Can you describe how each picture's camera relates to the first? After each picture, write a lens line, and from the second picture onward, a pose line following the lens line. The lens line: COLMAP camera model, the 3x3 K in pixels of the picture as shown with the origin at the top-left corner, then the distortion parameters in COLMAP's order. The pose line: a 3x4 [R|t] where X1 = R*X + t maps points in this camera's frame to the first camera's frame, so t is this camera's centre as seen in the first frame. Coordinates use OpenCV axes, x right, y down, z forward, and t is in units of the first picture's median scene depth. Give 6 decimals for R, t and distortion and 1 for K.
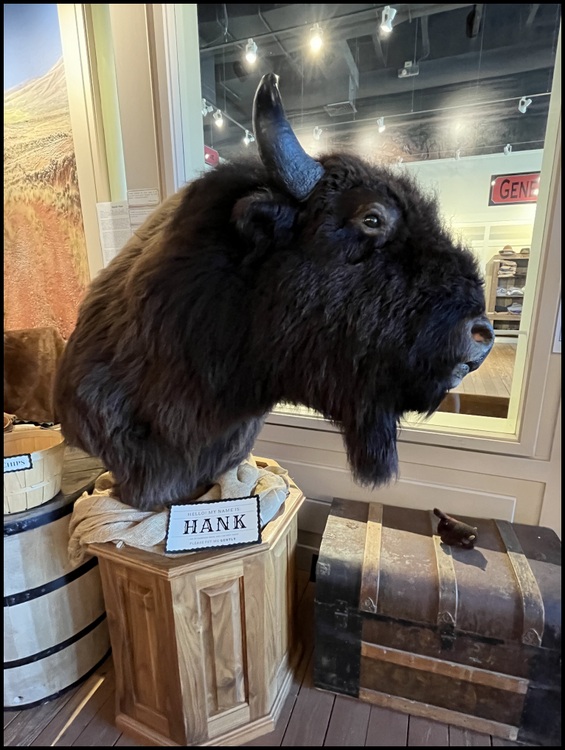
lens RADIAL K [[392.6, 0, 283.8], [0, 392.6, 377.2], [0, 0, 1]] dist [-0.002190, -0.000277]
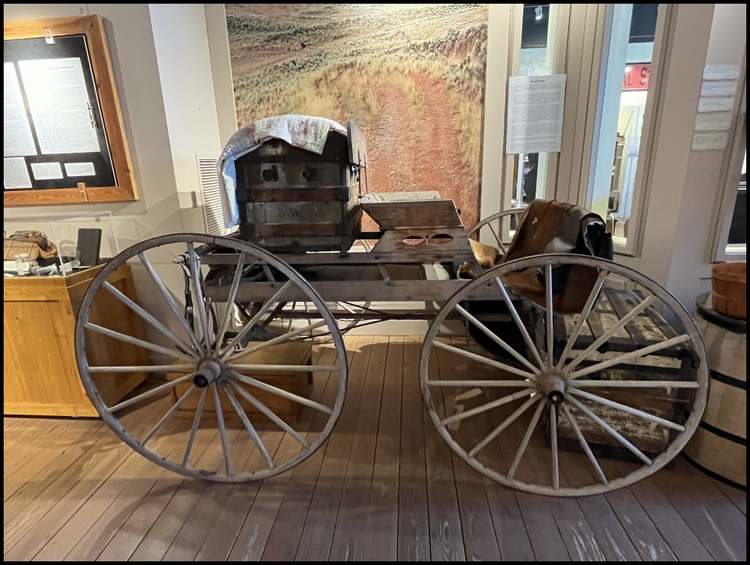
lens RADIAL K [[412.1, 0, 374.7], [0, 412.1, 282.9], [0, 0, 1]] dist [0.003179, 0.001133]
pose [[0.958083, -0.100931, 0.268124, -1.045678], [0.093934, 0.994821, 0.038832, 0.003894], [-0.270655, -0.012019, 0.962601, 0.069473]]
